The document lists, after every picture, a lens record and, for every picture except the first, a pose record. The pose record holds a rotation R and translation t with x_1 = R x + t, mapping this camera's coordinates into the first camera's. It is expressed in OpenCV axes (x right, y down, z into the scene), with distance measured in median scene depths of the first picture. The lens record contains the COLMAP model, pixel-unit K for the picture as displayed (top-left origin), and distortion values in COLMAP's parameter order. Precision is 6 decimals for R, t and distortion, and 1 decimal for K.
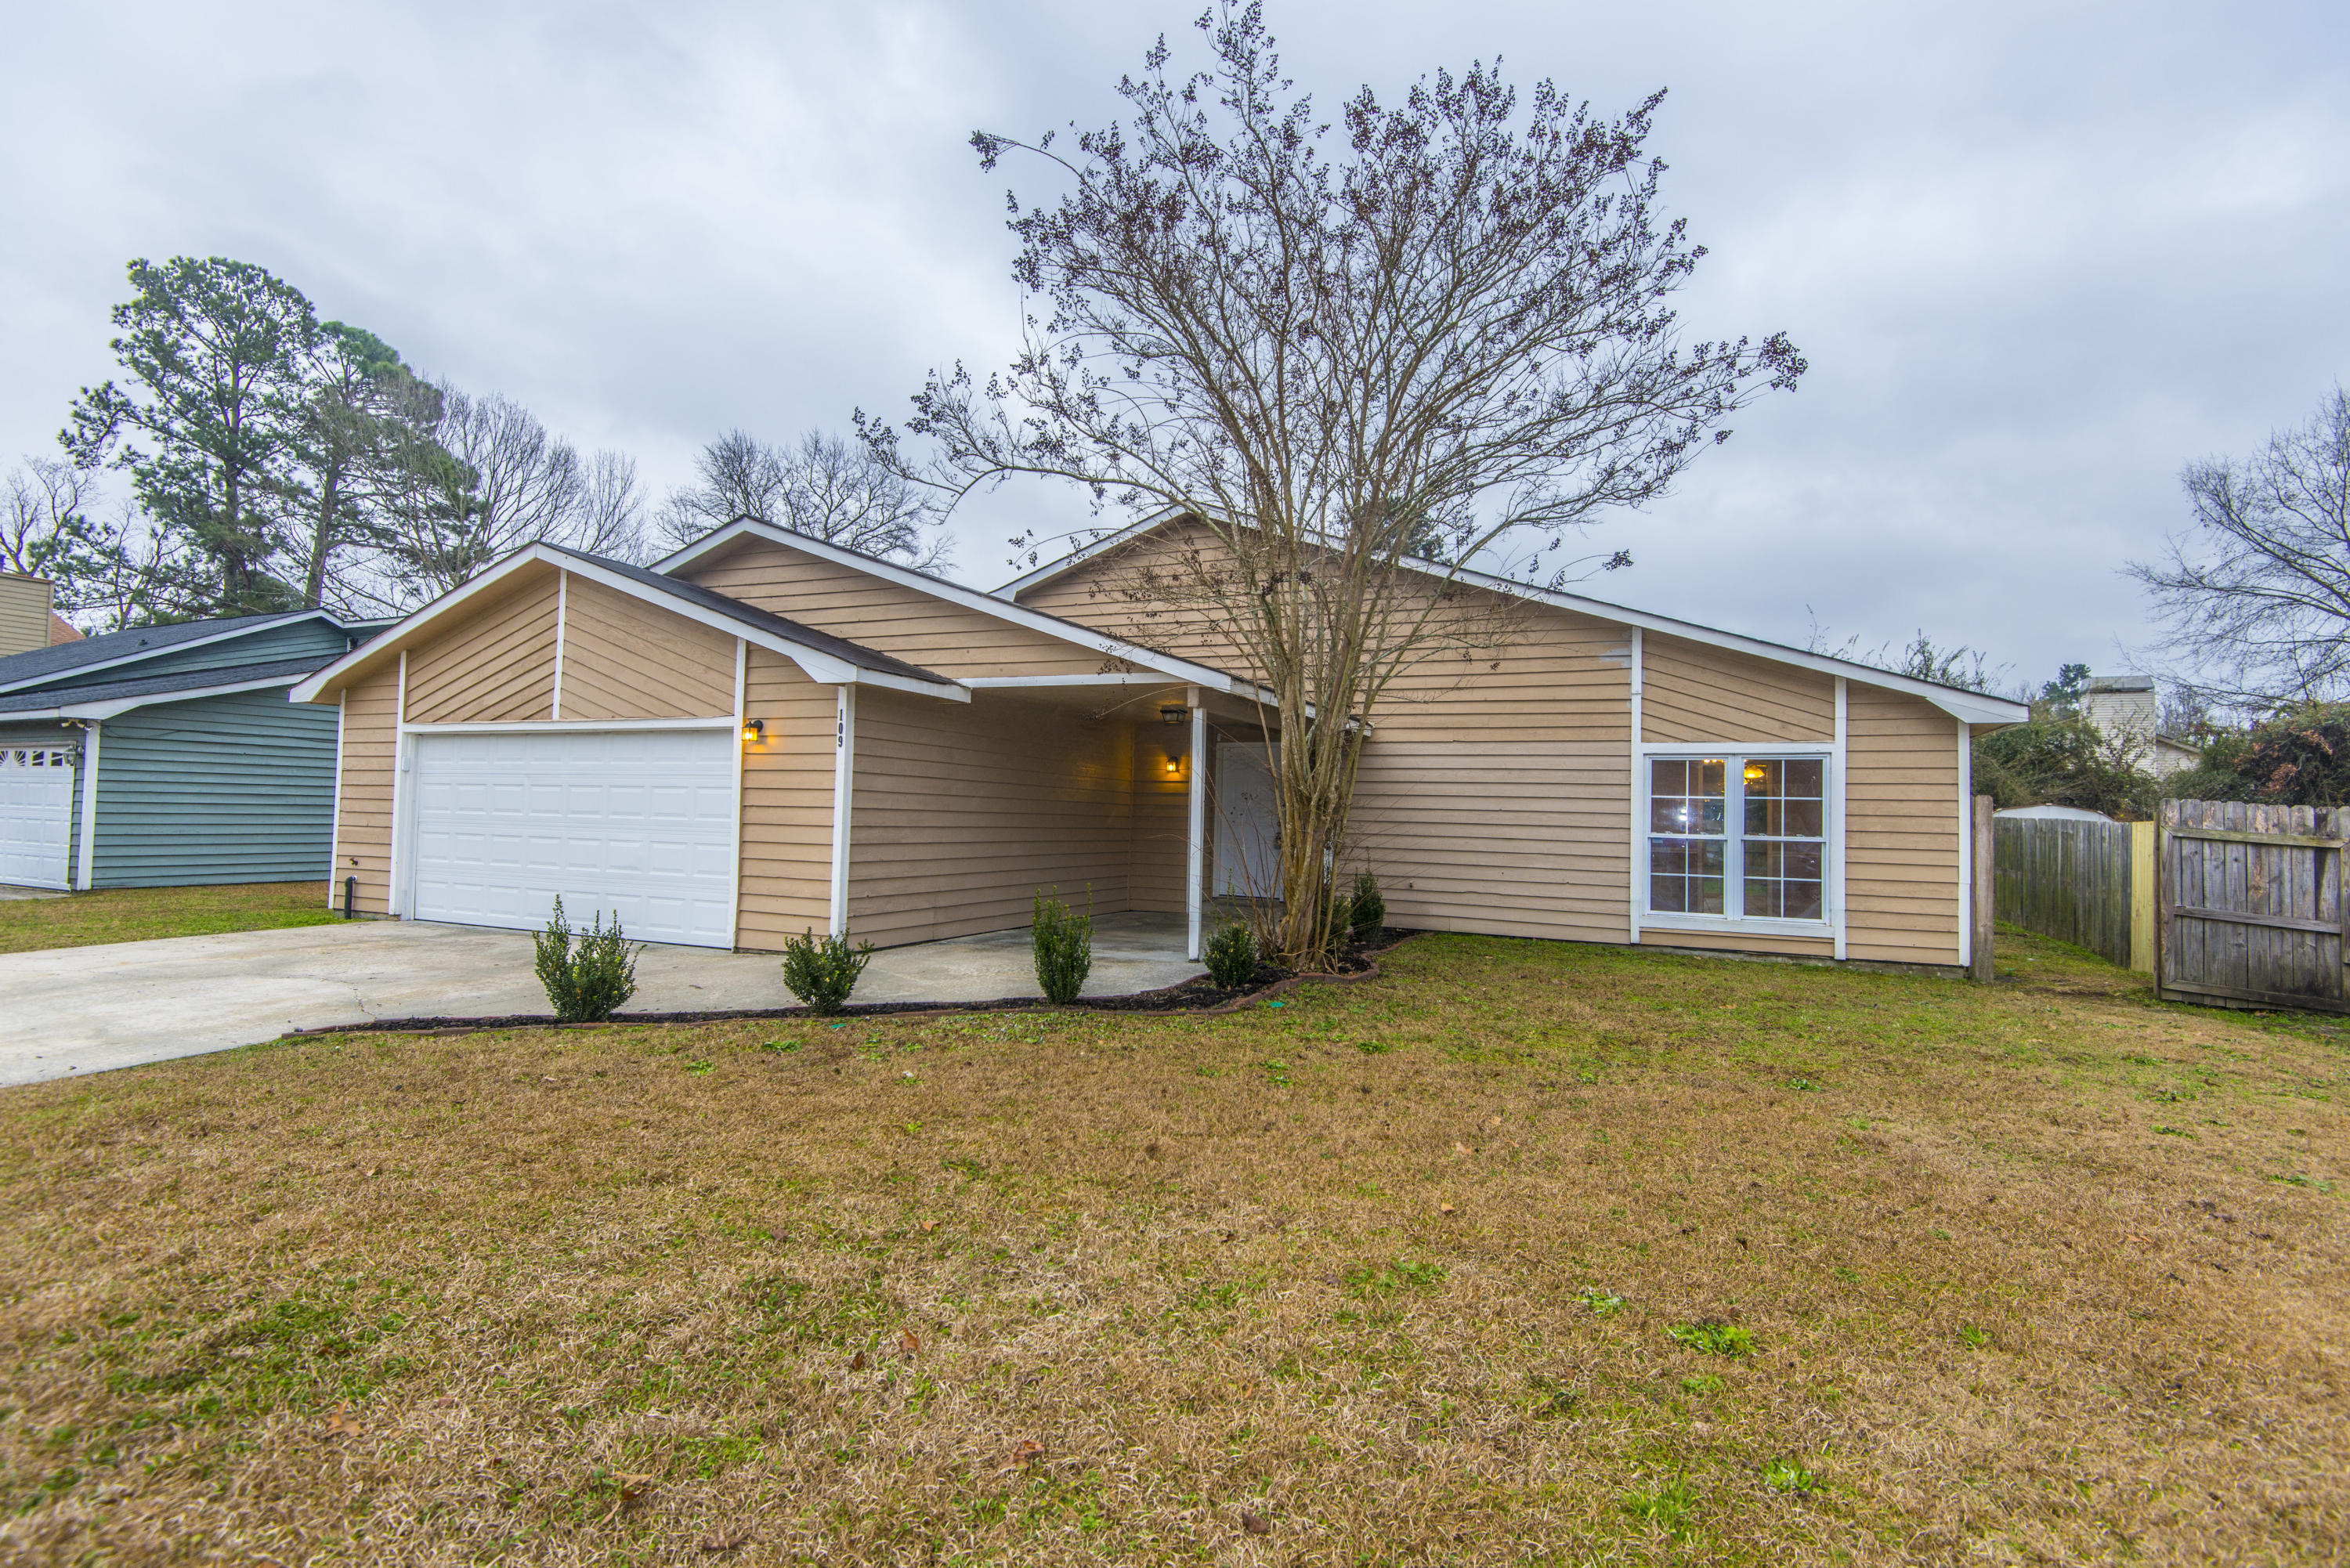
lens RADIAL K [[1062.6, 0, 1171.3], [0, 1062.6, 769.2], [0, 0, 1]] dist [0.024660, -0.011691]
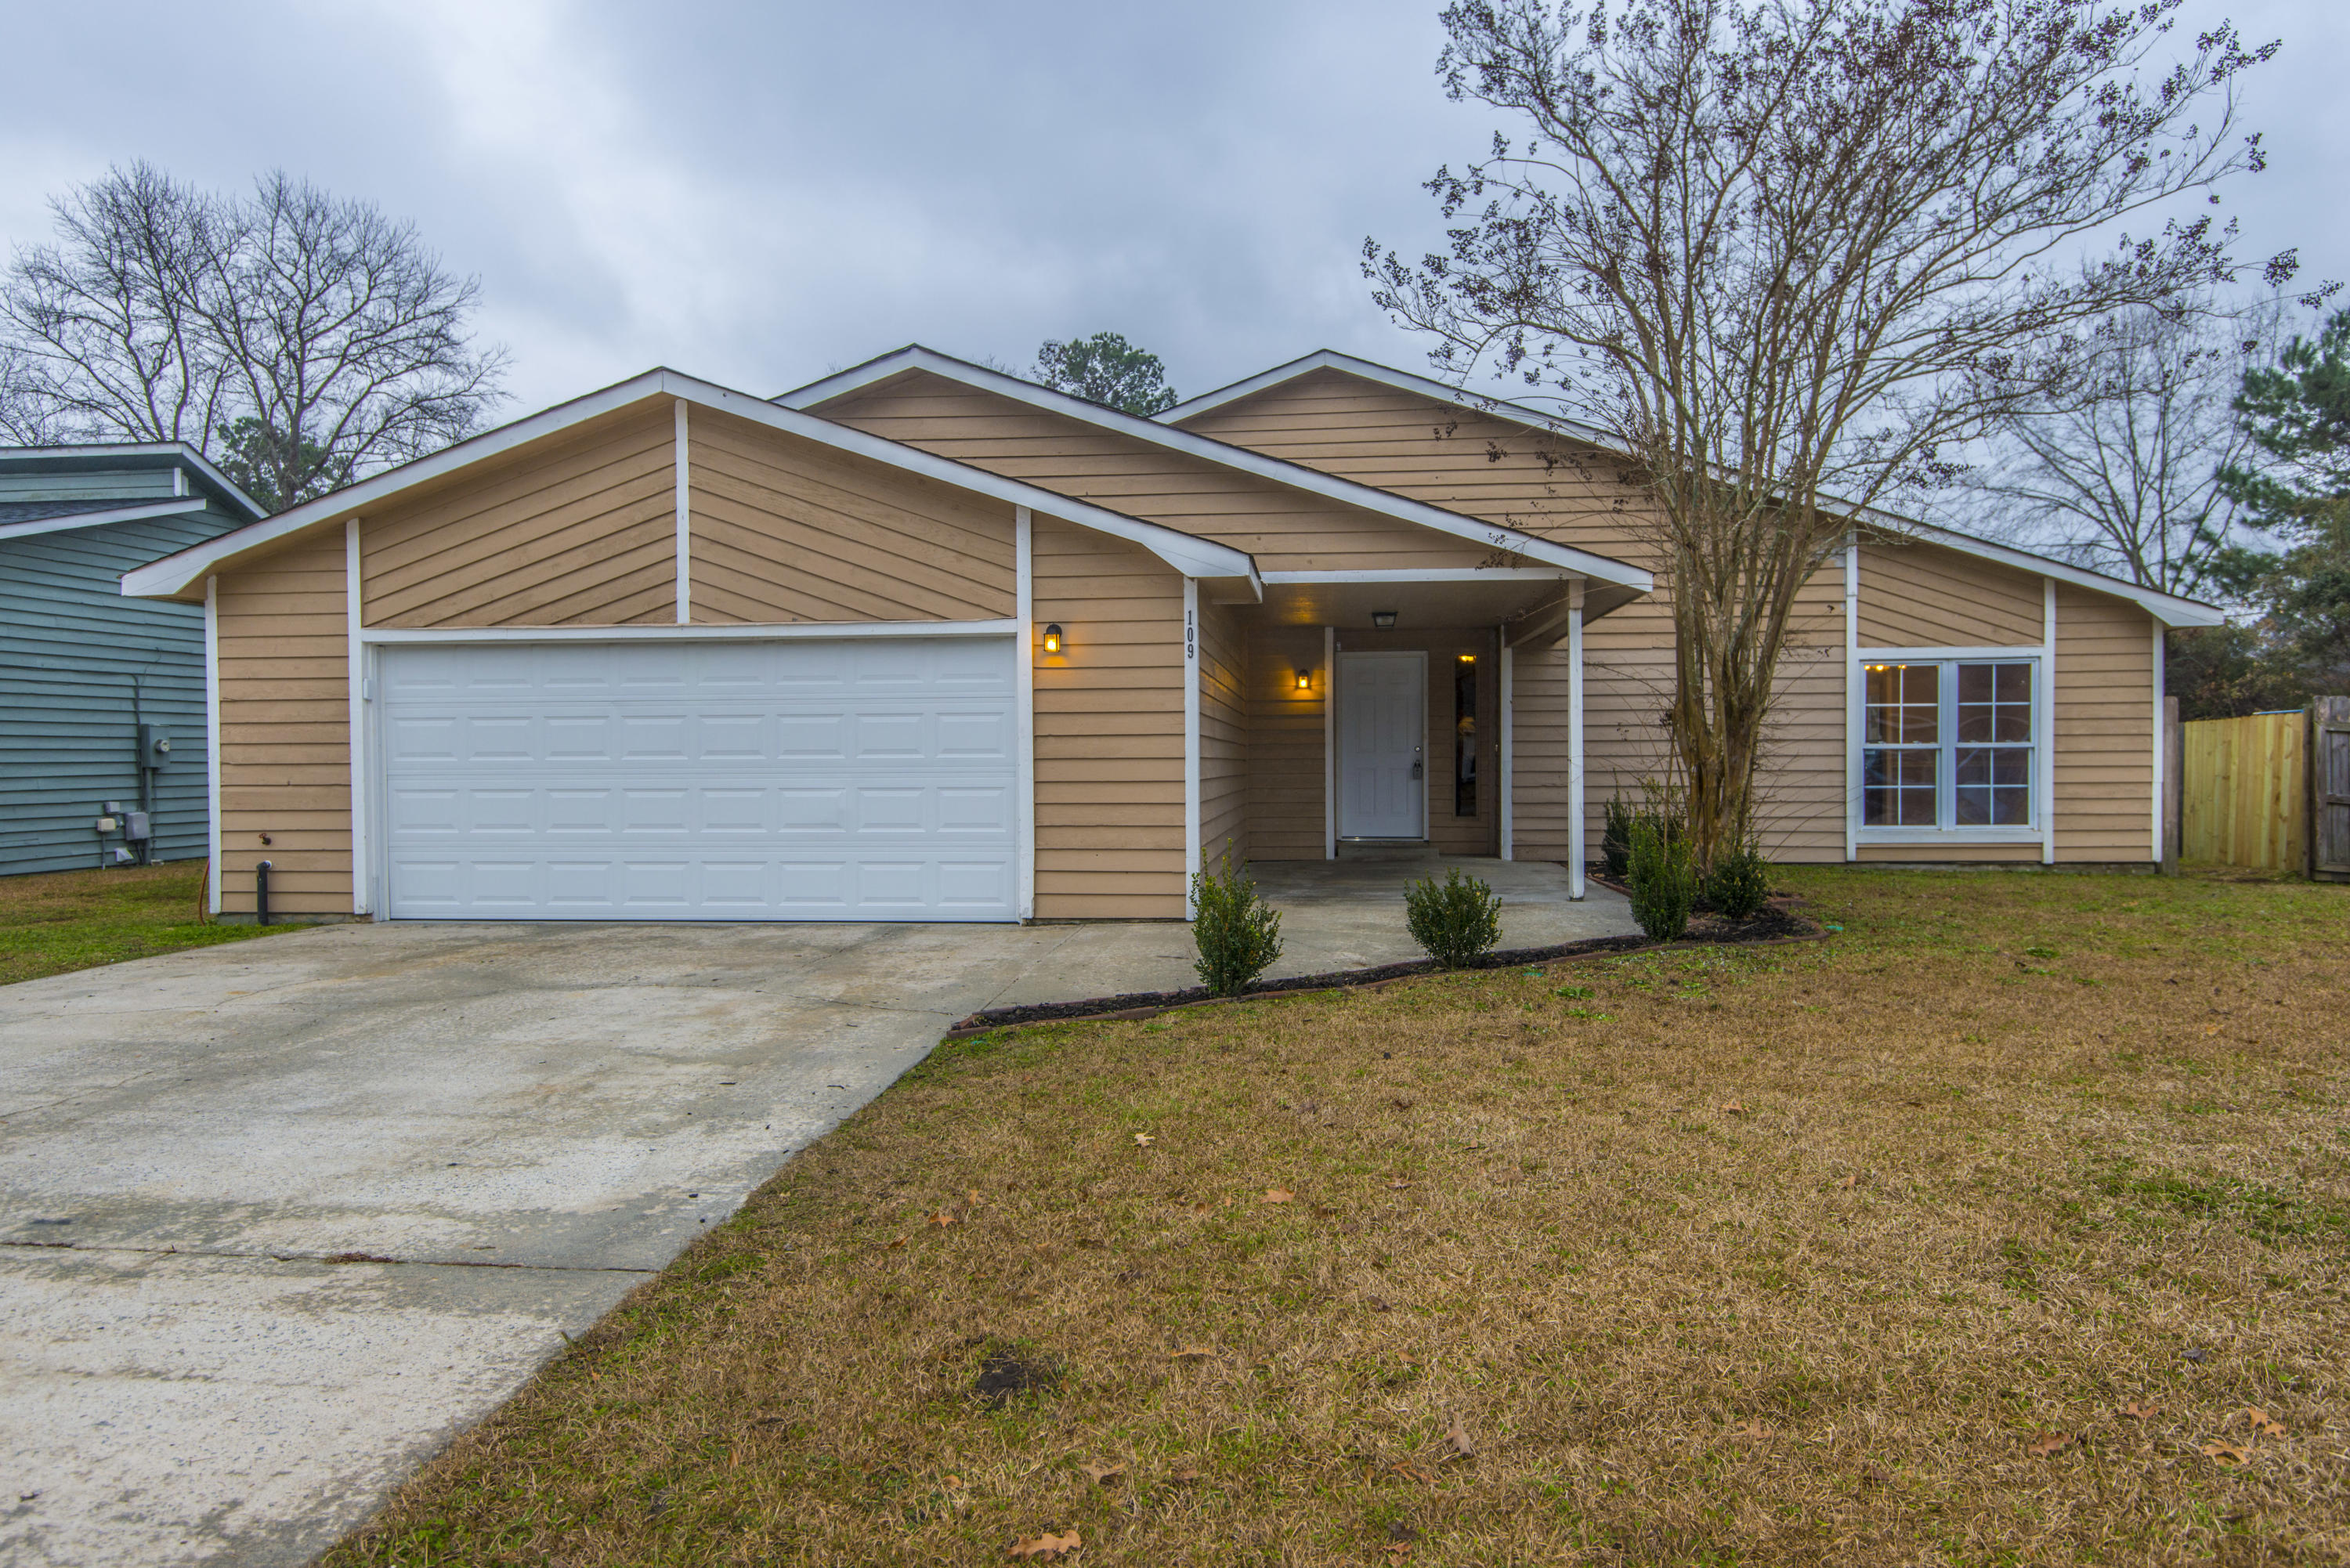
lens RADIAL K [[1441.6, 0, 1166.1], [0, 1441.6, 771.2], [0, 0, 1]] dist [0.009006, 0.000034]
pose [[0.949249, -0.032285, 0.312865, -0.558548], [0.015830, 0.998361, 0.054994, 0.003978], [-0.314128, -0.047250, 0.948204, -0.017322]]
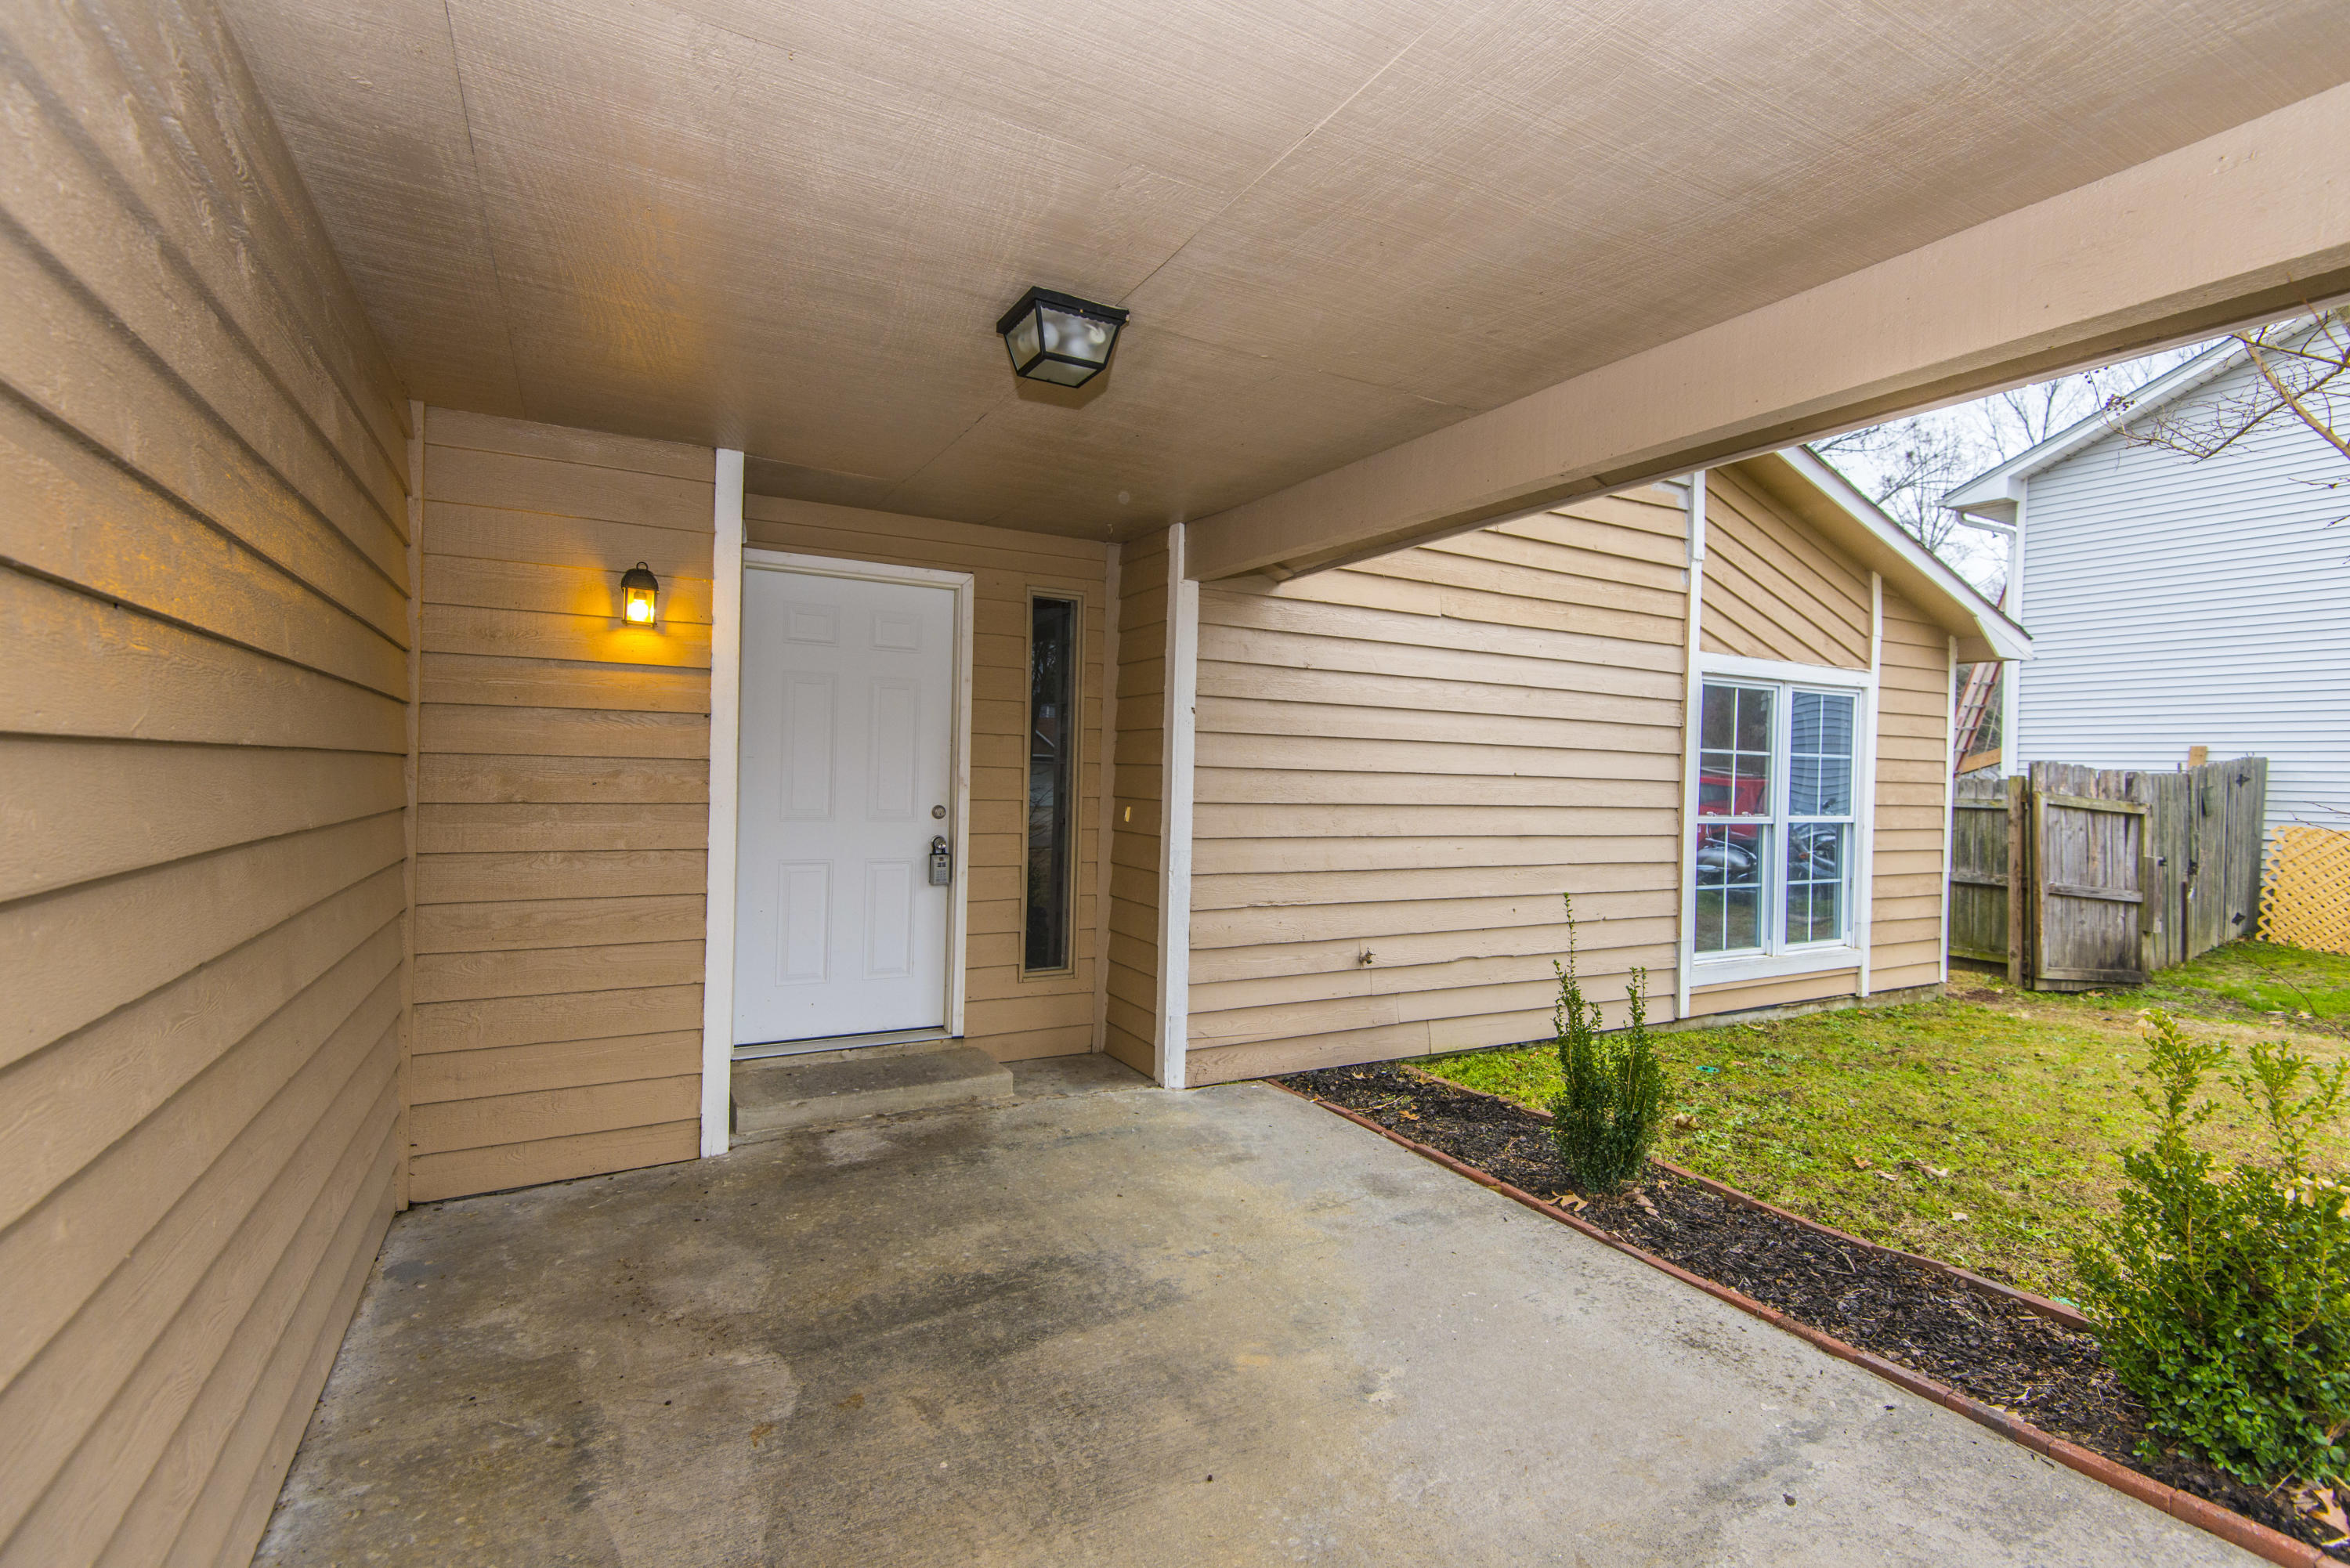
lens RADIAL K [[1062.6, 0, 1185.6], [0, 1062.6, 780.5], [0, 0, 1]] dist [0.024660, -0.011691]
pose [[0.588718, -0.011389, 0.808258, -0.165245], [-0.039206, 0.998322, 0.042624, 0.029072], [-0.807387, -0.056782, 0.587283, 0.925343]]
